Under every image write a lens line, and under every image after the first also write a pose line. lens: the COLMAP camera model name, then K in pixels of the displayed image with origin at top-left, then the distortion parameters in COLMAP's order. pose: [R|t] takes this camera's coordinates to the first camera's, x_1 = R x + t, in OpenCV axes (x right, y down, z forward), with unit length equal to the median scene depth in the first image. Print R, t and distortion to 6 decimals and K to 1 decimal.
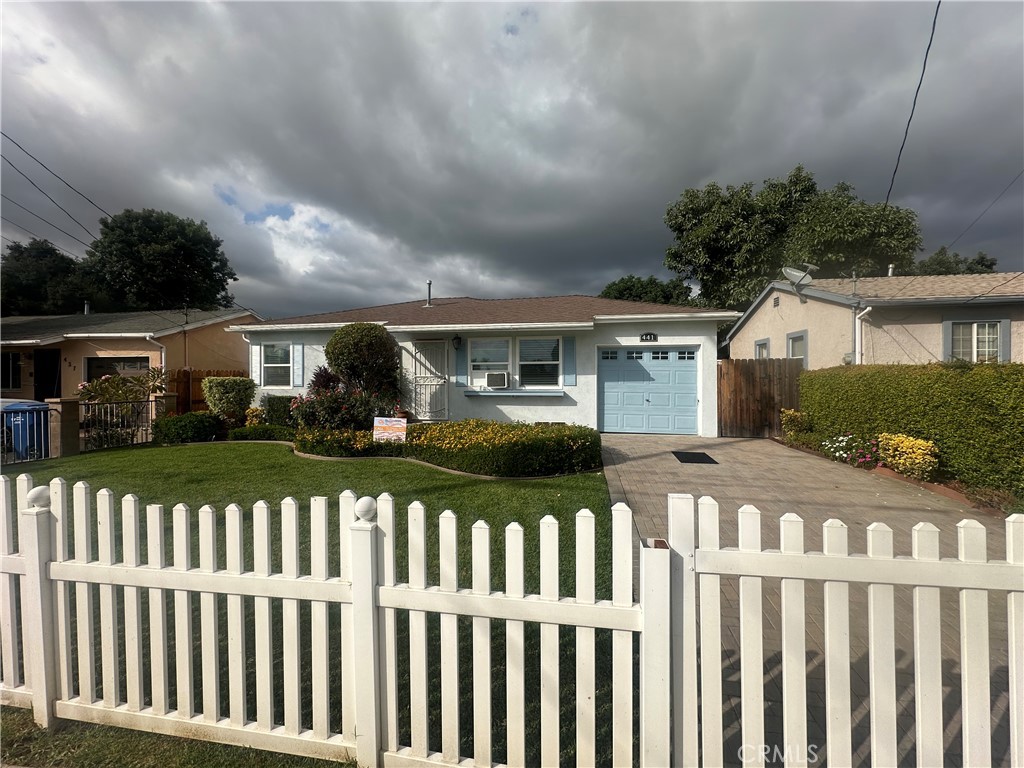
lens RADIAL K [[406.4, 0, 517.9], [0, 406.4, 384.9], [0, 0, 1]] dist [-0.004879, -0.000010]
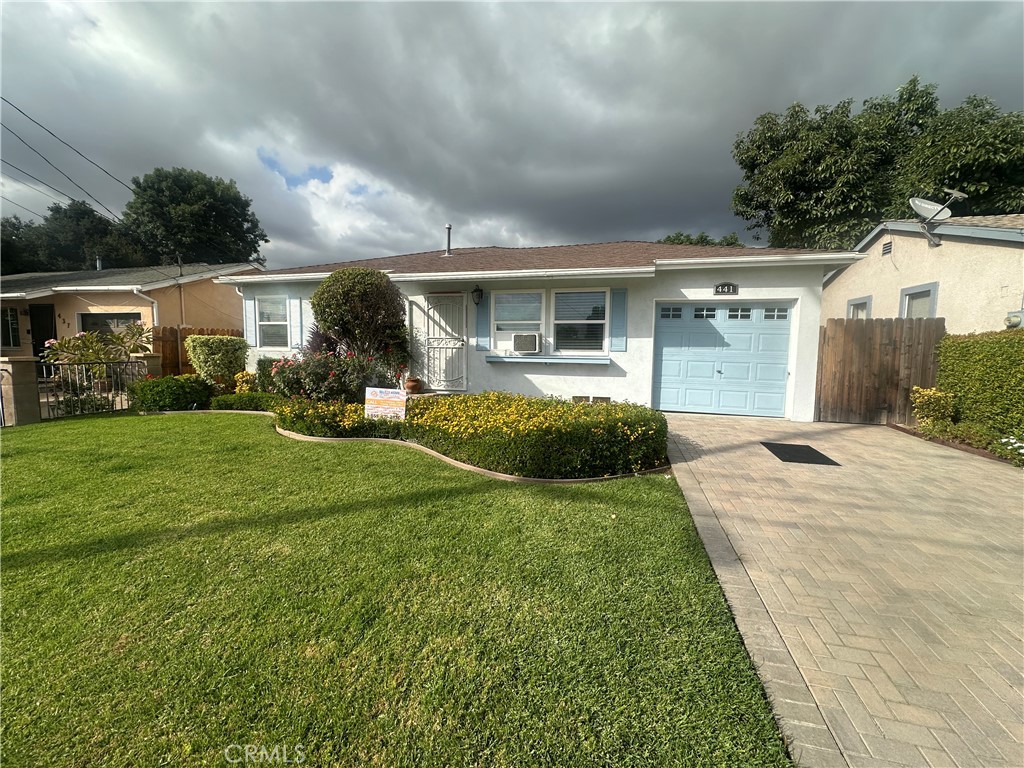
lens RADIAL K [[406.4, 0, 514.9], [0, 406.4, 379.8], [0, 0, 1]] dist [-0.004879, -0.000010]
pose [[0.995822, 0.020257, -0.089045, -0.000766], [-0.014124, 0.997518, 0.068976, 0.005712], [0.090221, -0.067430, 0.993636, 0.186832]]
